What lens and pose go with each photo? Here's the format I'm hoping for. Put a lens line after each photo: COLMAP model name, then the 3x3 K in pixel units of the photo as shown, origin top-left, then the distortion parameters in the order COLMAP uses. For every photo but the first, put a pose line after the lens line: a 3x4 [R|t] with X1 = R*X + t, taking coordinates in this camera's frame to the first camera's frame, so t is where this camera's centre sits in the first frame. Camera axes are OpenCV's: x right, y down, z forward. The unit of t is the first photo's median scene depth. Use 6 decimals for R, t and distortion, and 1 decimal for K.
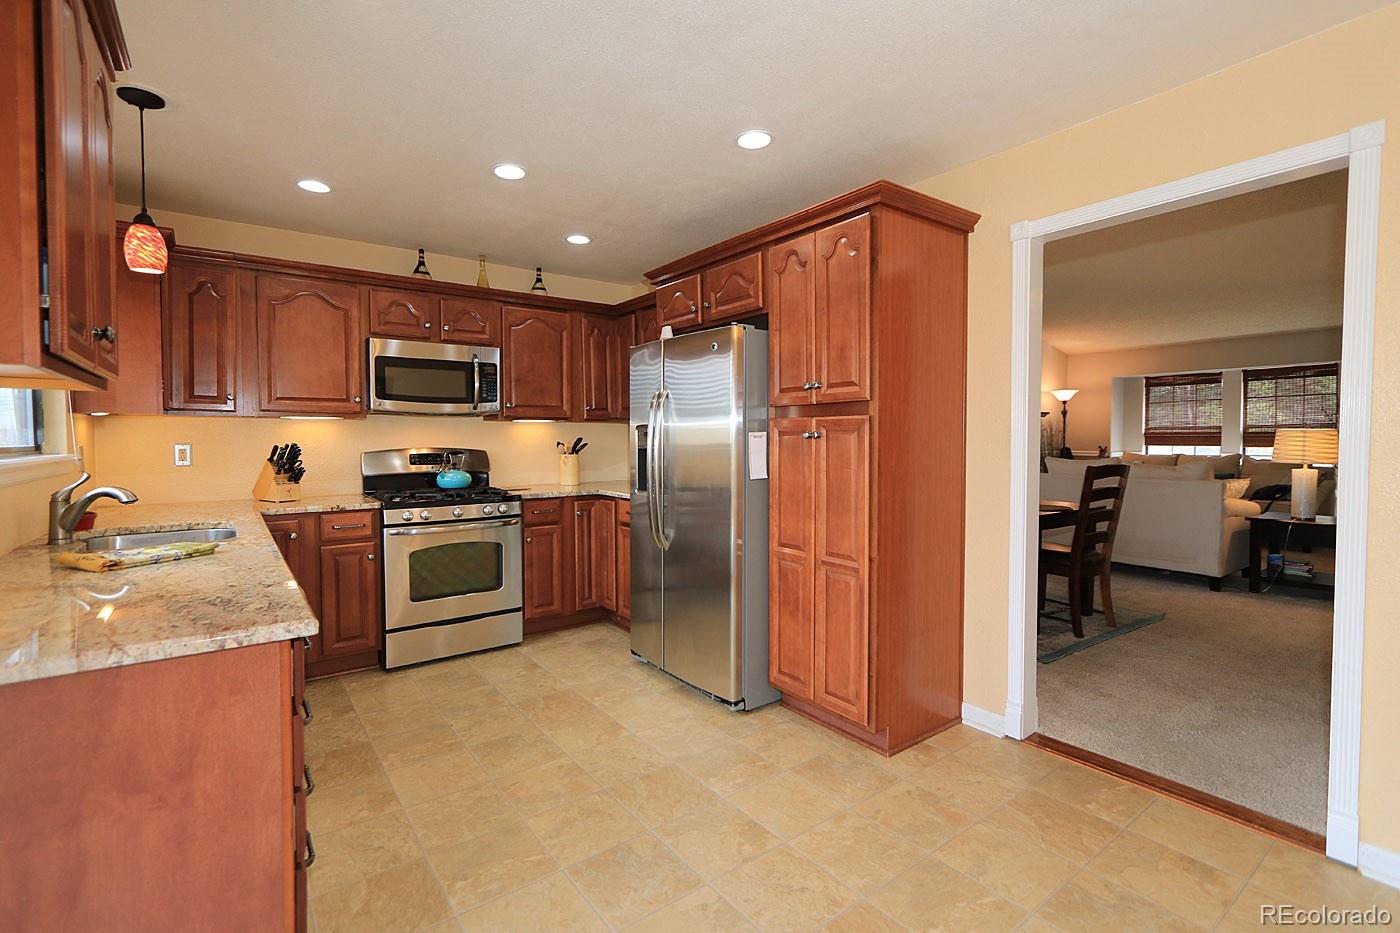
lens RADIAL K [[636.9, 0, 700.9], [0, 636.9, 463.0], [0, 0, 1]] dist [0.001297, -0.000223]
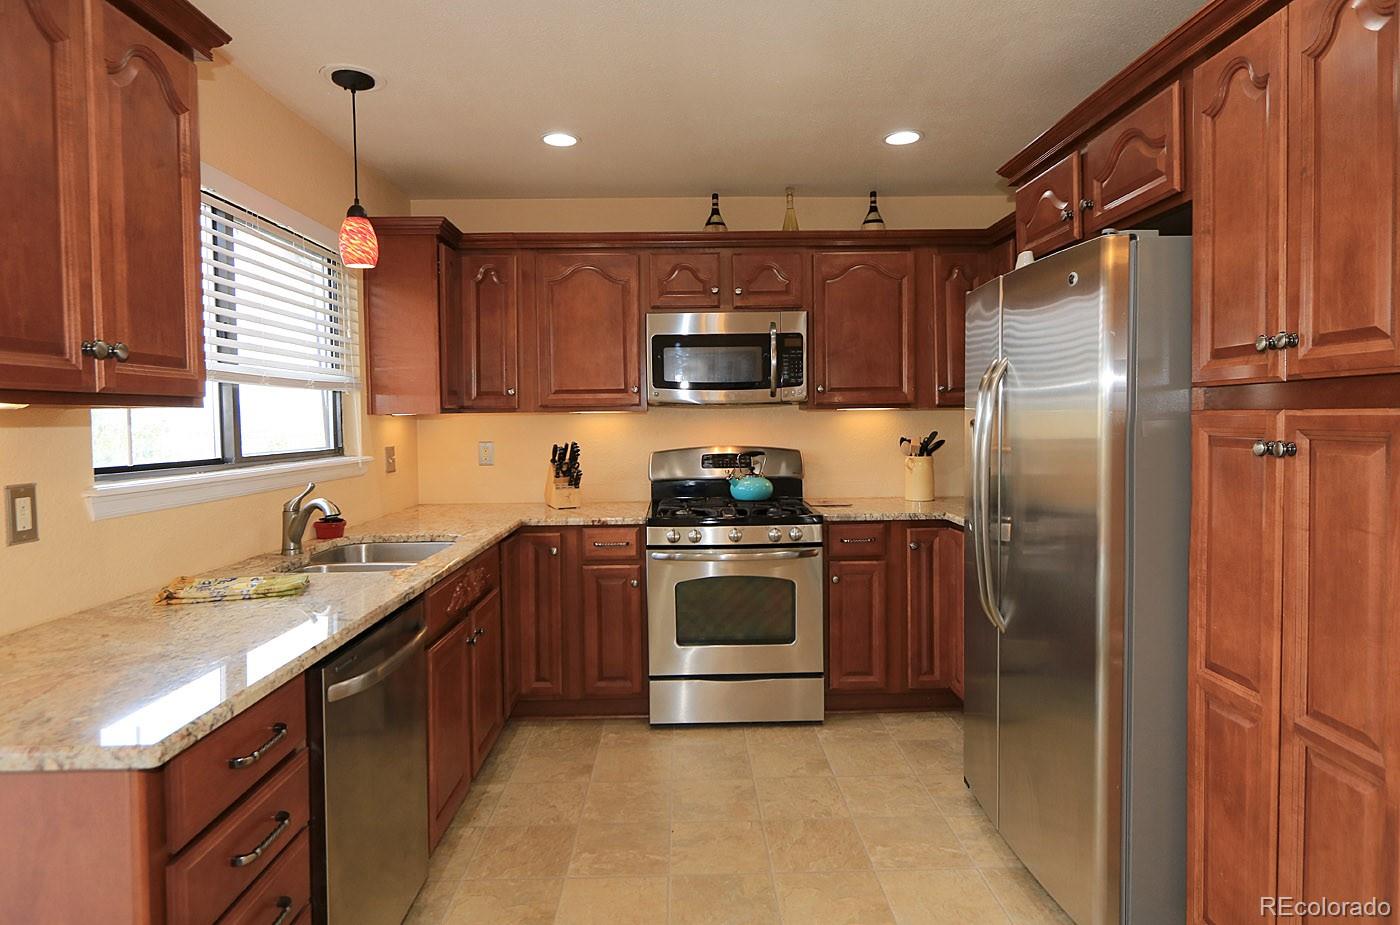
lens RADIAL K [[788.4, 0, 697.0], [0, 788.4, 451.1], [0, 0, 1]] dist [0.004547, -0.004793]
pose [[0.812157, 0.017510, -0.583176, 0.130996], [-0.014066, 0.999847, 0.010431, -0.032834], [0.583269, -0.000268, 0.812279, 0.226467]]
